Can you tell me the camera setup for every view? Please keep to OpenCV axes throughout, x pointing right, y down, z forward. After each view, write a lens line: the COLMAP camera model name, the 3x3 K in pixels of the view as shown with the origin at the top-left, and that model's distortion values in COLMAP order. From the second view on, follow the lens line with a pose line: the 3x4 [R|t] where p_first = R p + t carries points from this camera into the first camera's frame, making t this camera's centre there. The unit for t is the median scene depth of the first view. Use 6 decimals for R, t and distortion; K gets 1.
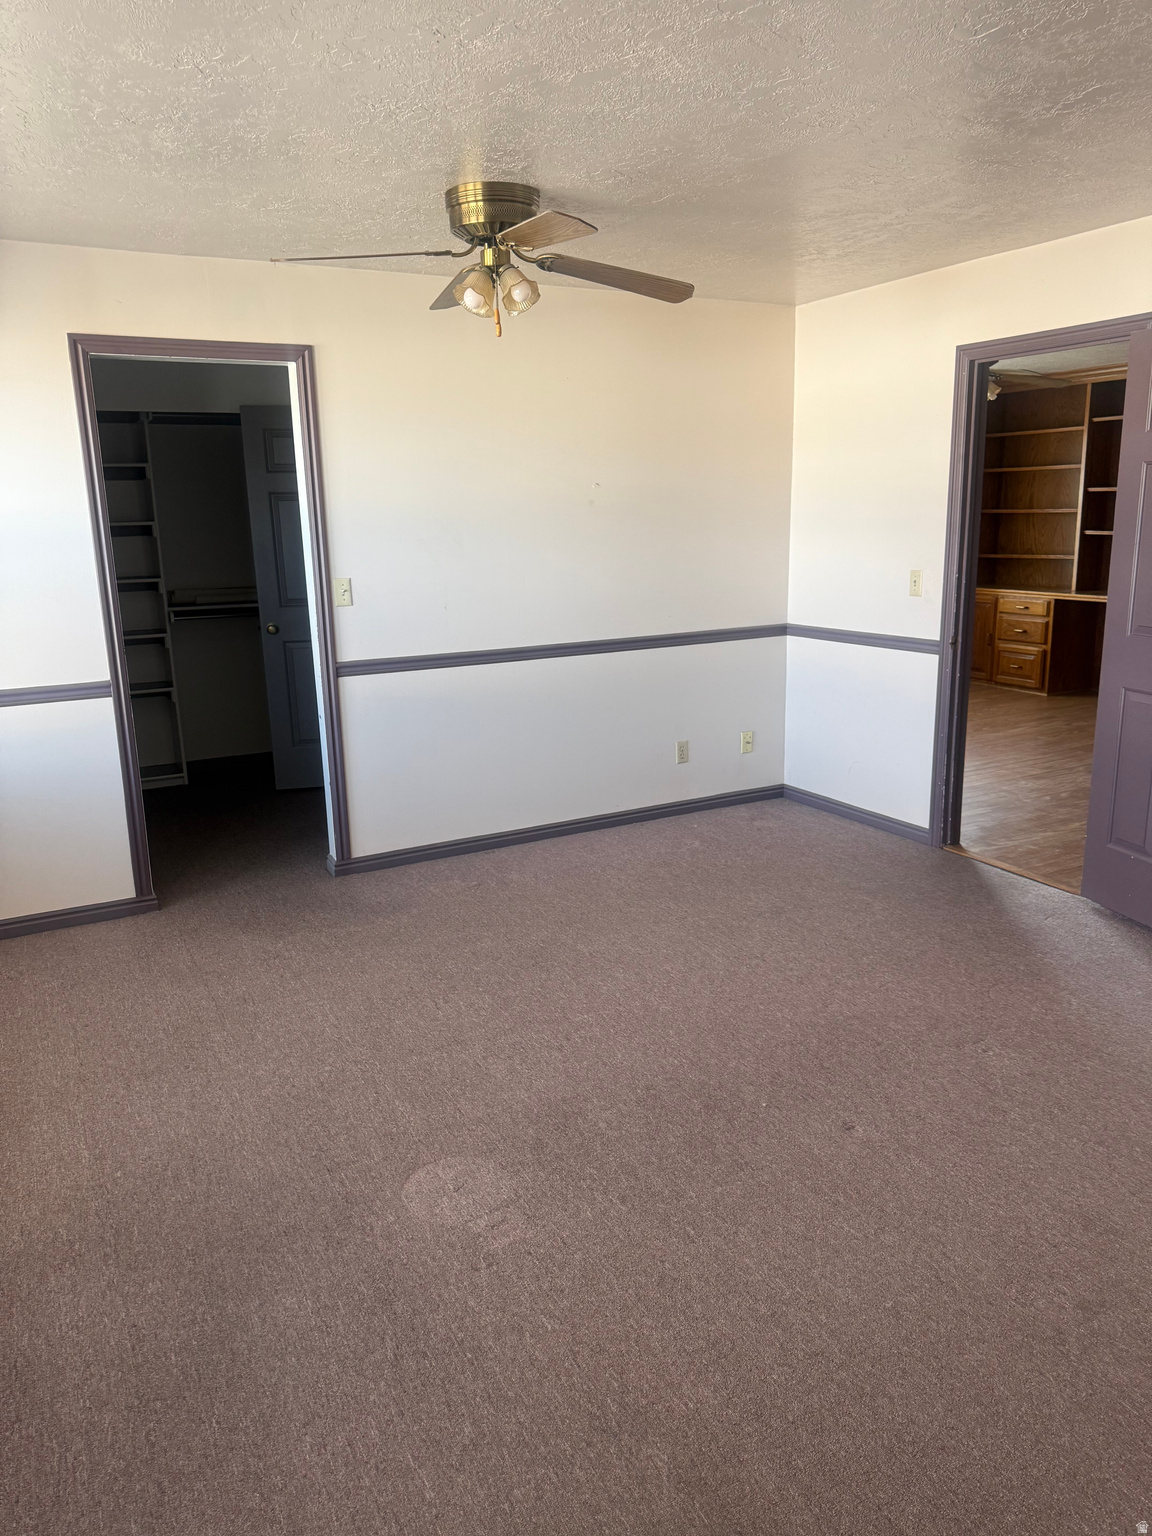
lens RADIAL K [[1074.3, 0, 571.7], [0, 1074.3, 764.9], [0, 0, 1]] dist [-0.002759, -0.002452]
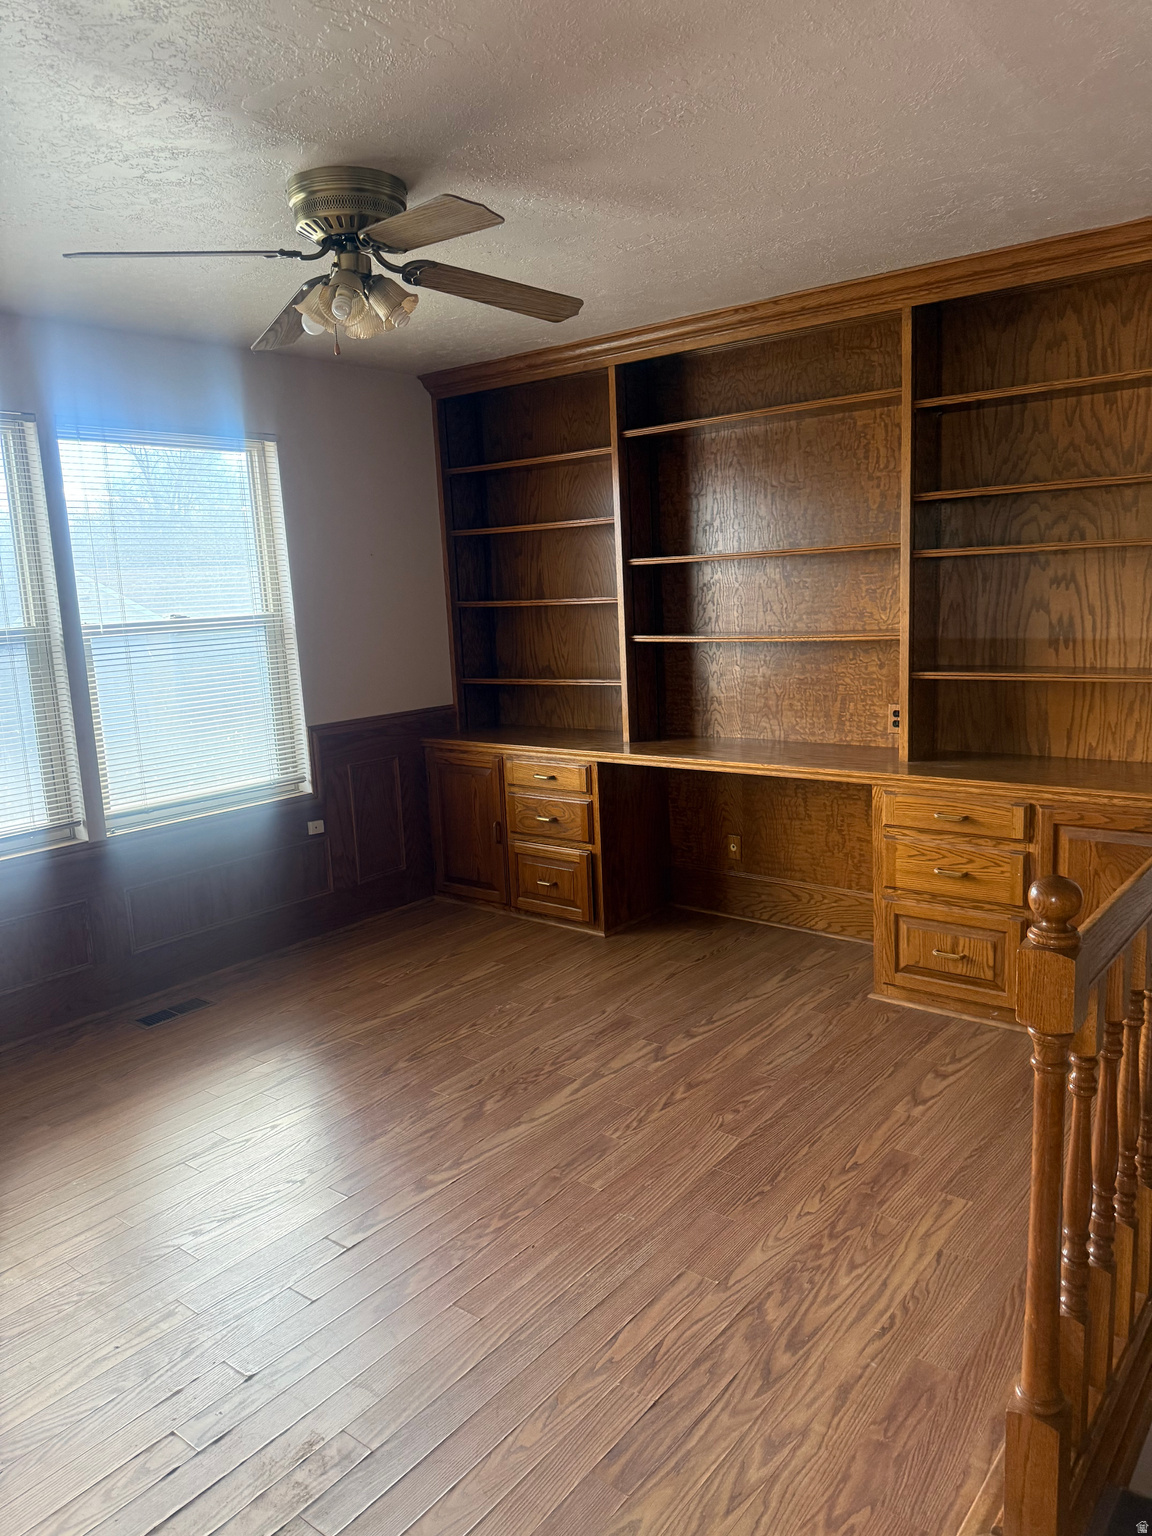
lens RADIAL K [[1074.3, 0, 576.3], [0, 1074.3, 769.5], [0, 0, 1]] dist [-0.002759, -0.002452]
pose [[0.918497, -0.083056, 0.386607, 0.225398], [0.113787, 0.991854, -0.057250, -0.118373], [-0.378703, 0.096575, 0.920466, 0.495191]]
